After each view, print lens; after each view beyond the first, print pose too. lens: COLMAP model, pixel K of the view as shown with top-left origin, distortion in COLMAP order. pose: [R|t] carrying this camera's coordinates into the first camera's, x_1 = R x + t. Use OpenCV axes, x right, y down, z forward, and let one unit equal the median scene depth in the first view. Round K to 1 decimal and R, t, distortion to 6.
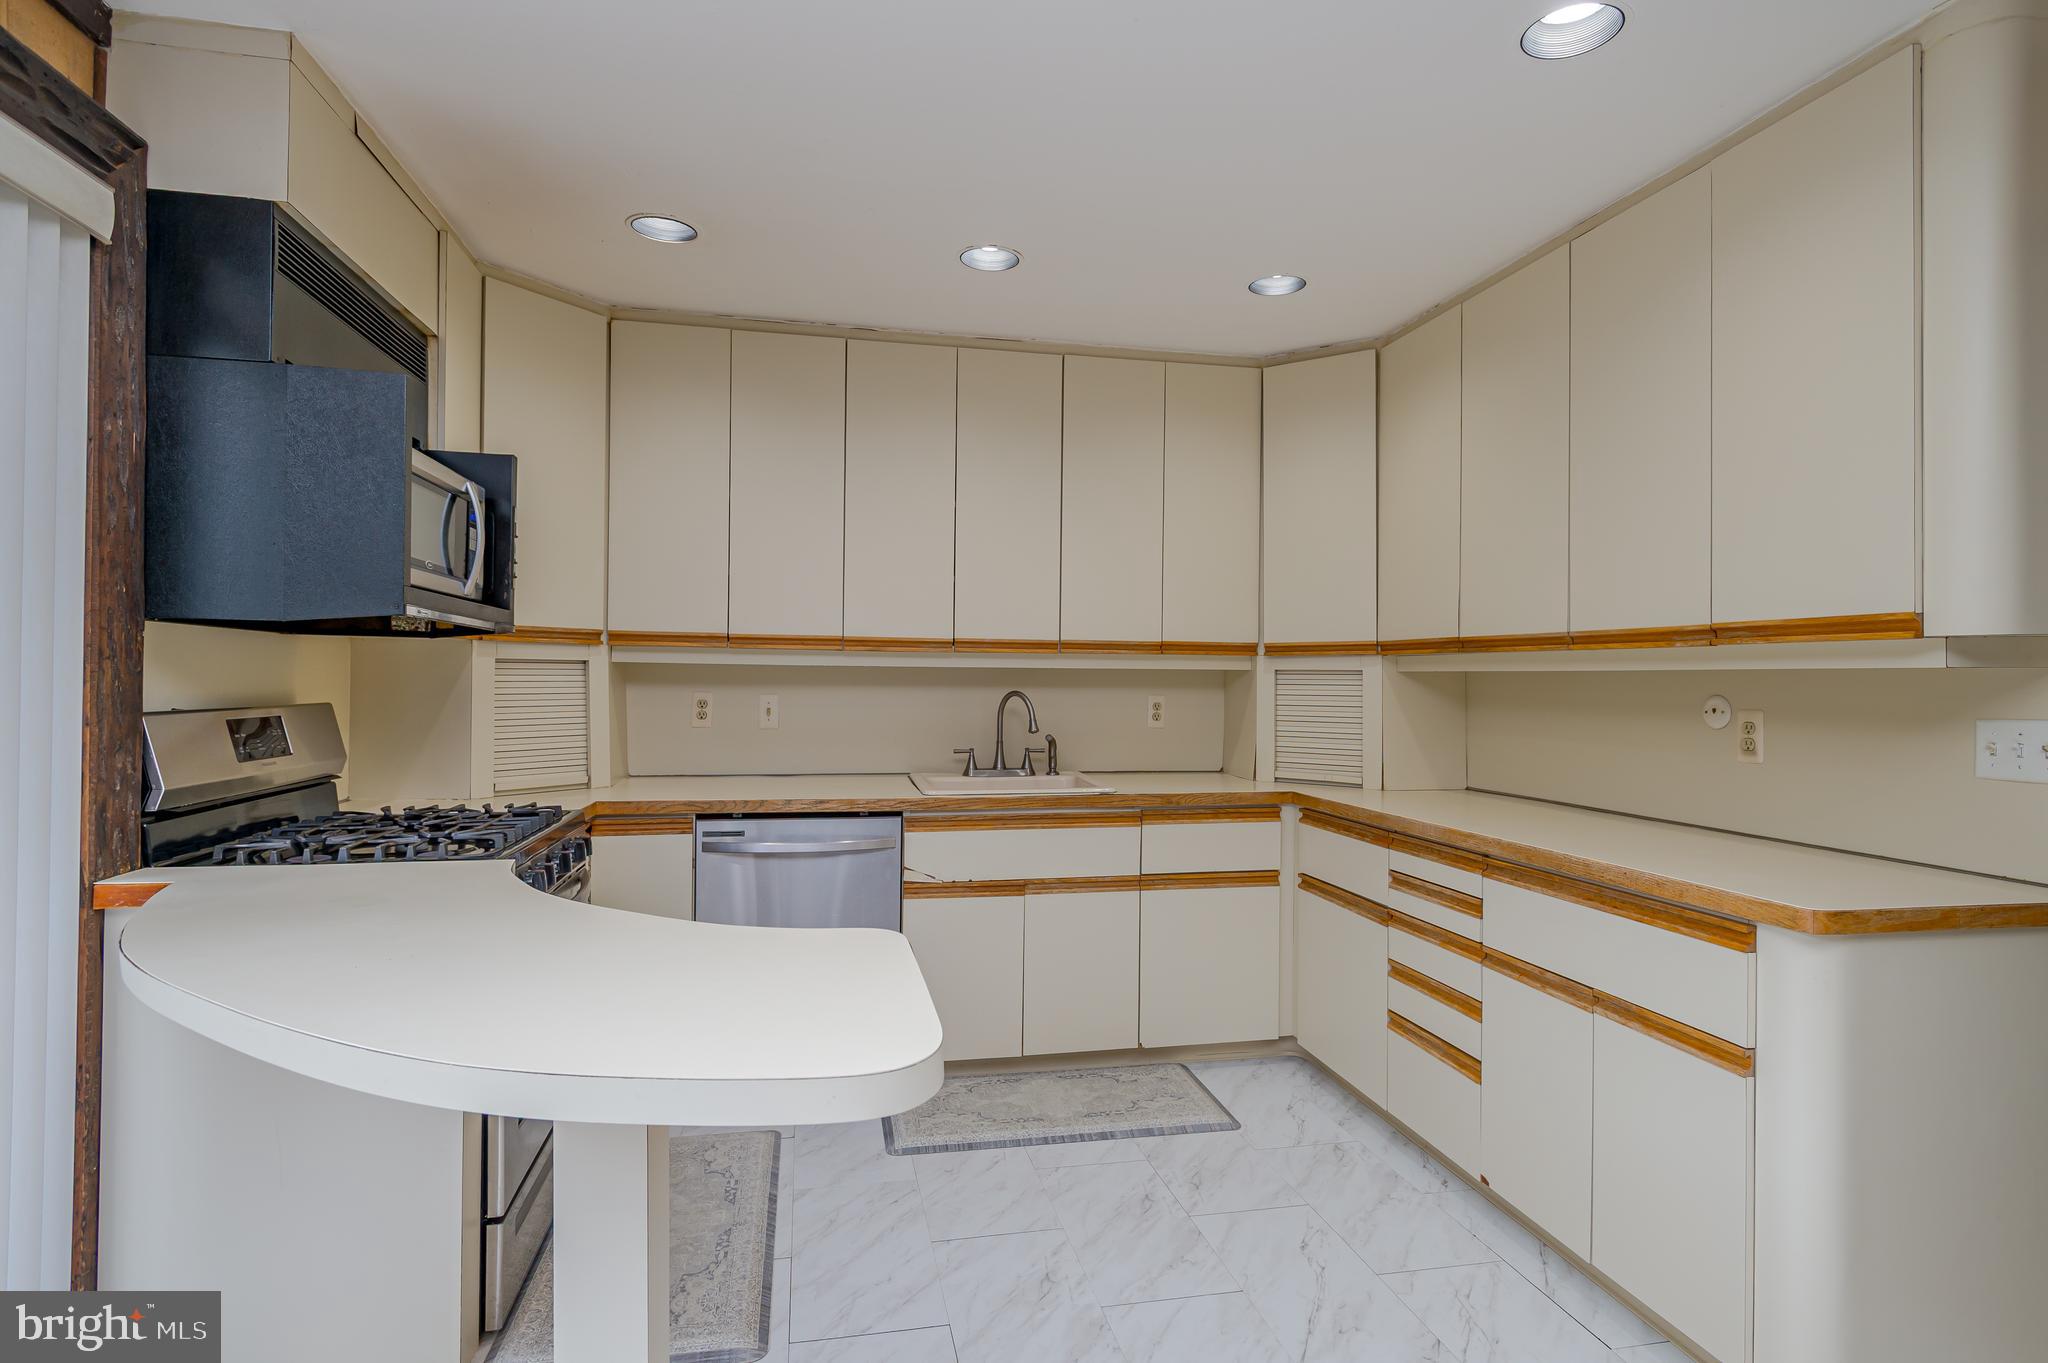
lens RADIAL K [[1048.0, 0, 1016.8], [0, 1048.0, 677.6], [0, 0, 1]] dist [0.013819, -0.004210]
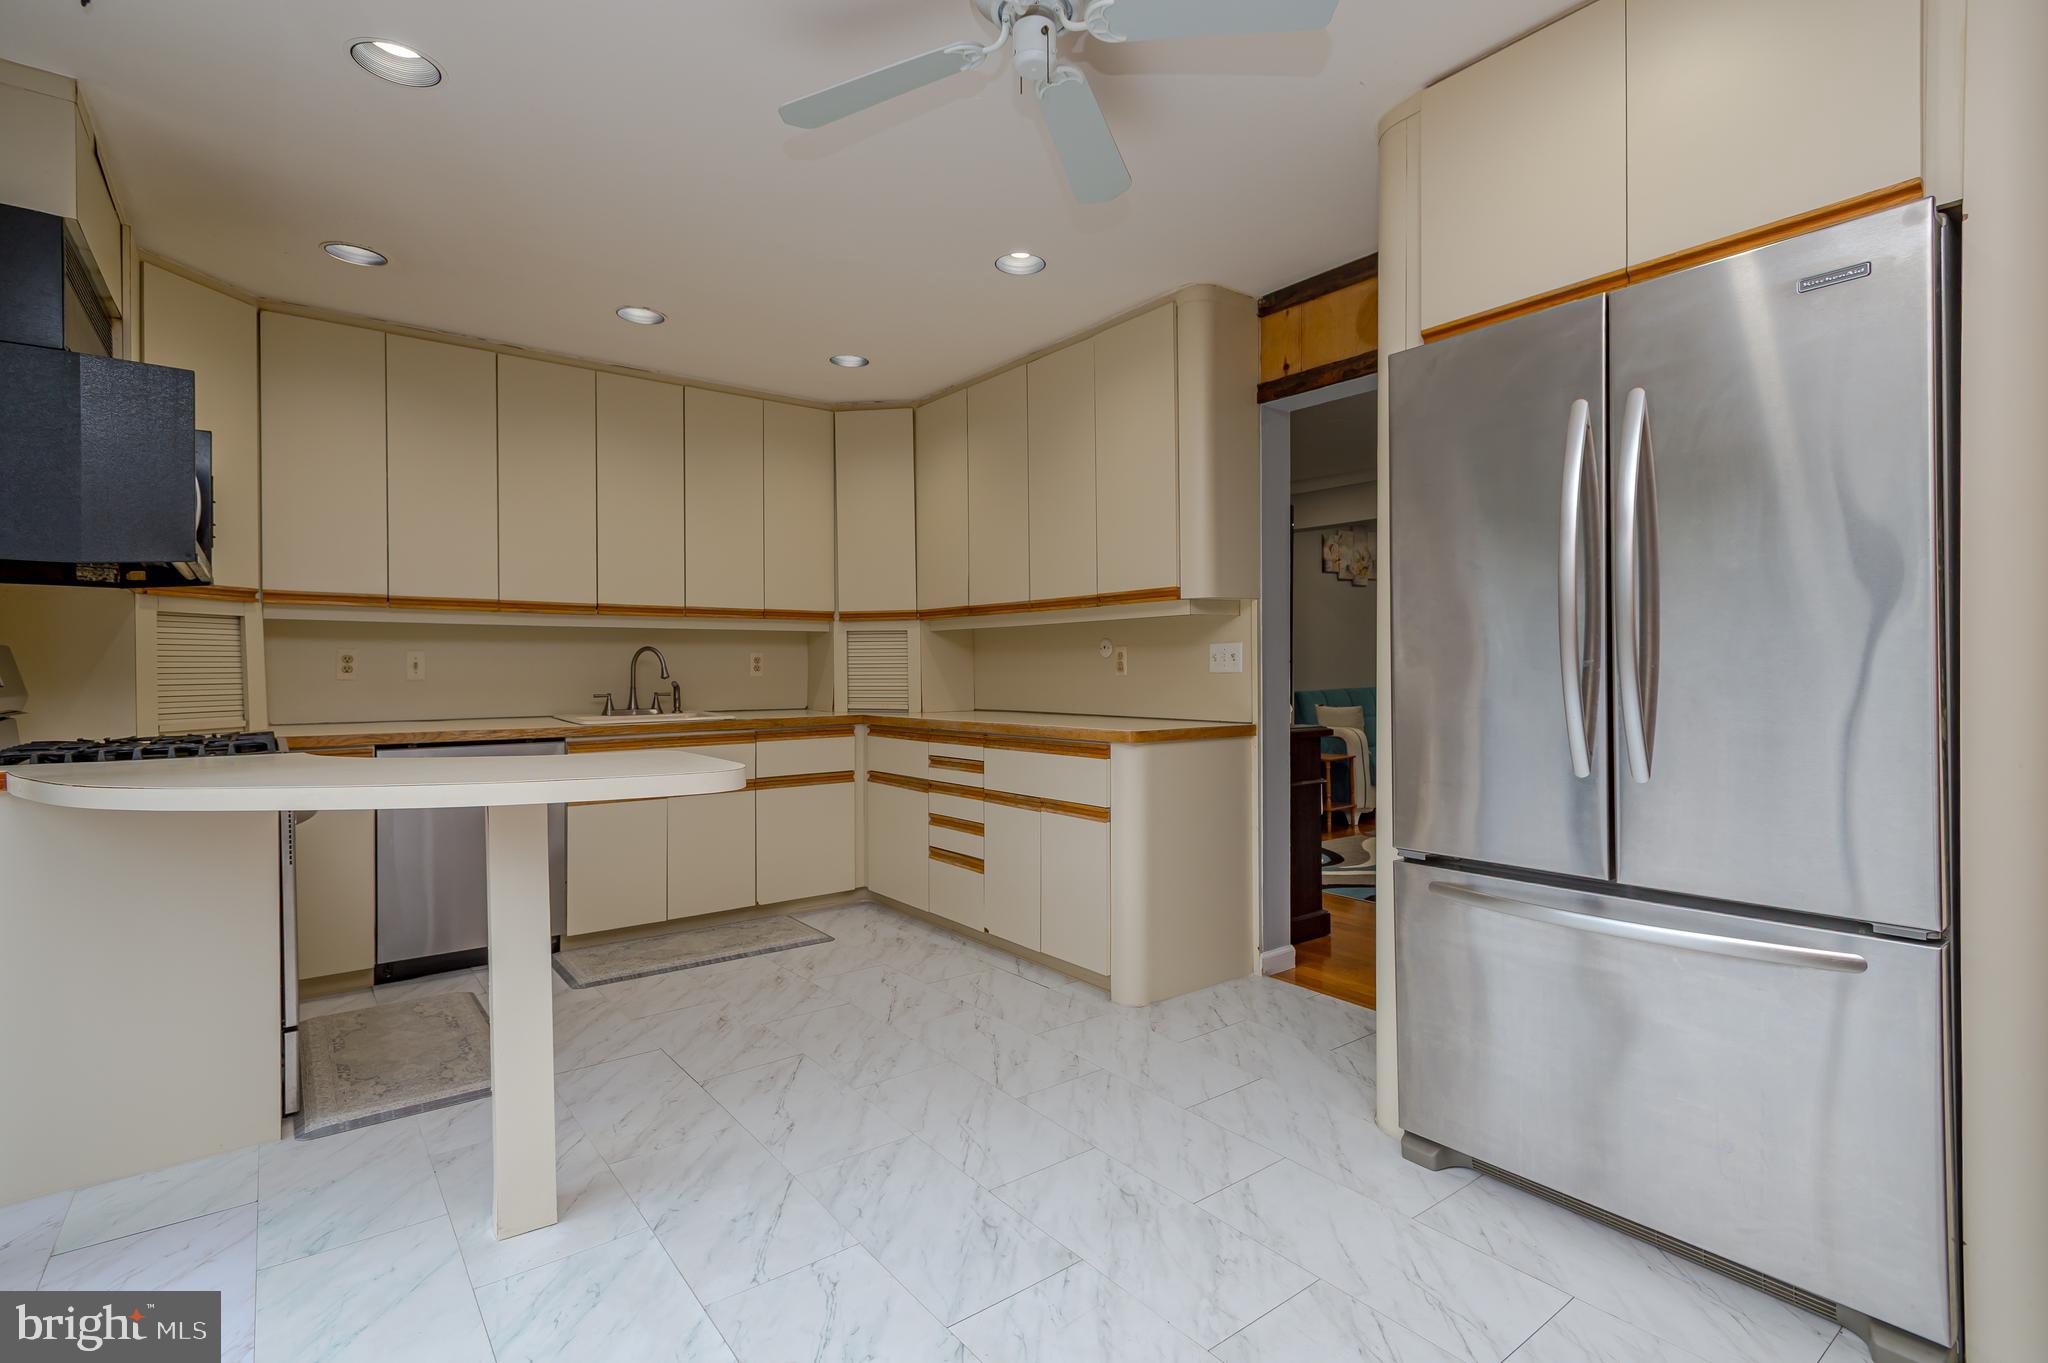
lens RADIAL K [[947.9, 0, 1022.8], [0, 947.9, 672.2], [0, 0, 1]] dist [0.017492, 0.000162]
pose [[0.898457, -0.017013, 0.438731, -0.120323], [0.012852, 0.999840, 0.012451, 0.043063], [-0.438873, -0.005548, 0.898532, -0.286893]]
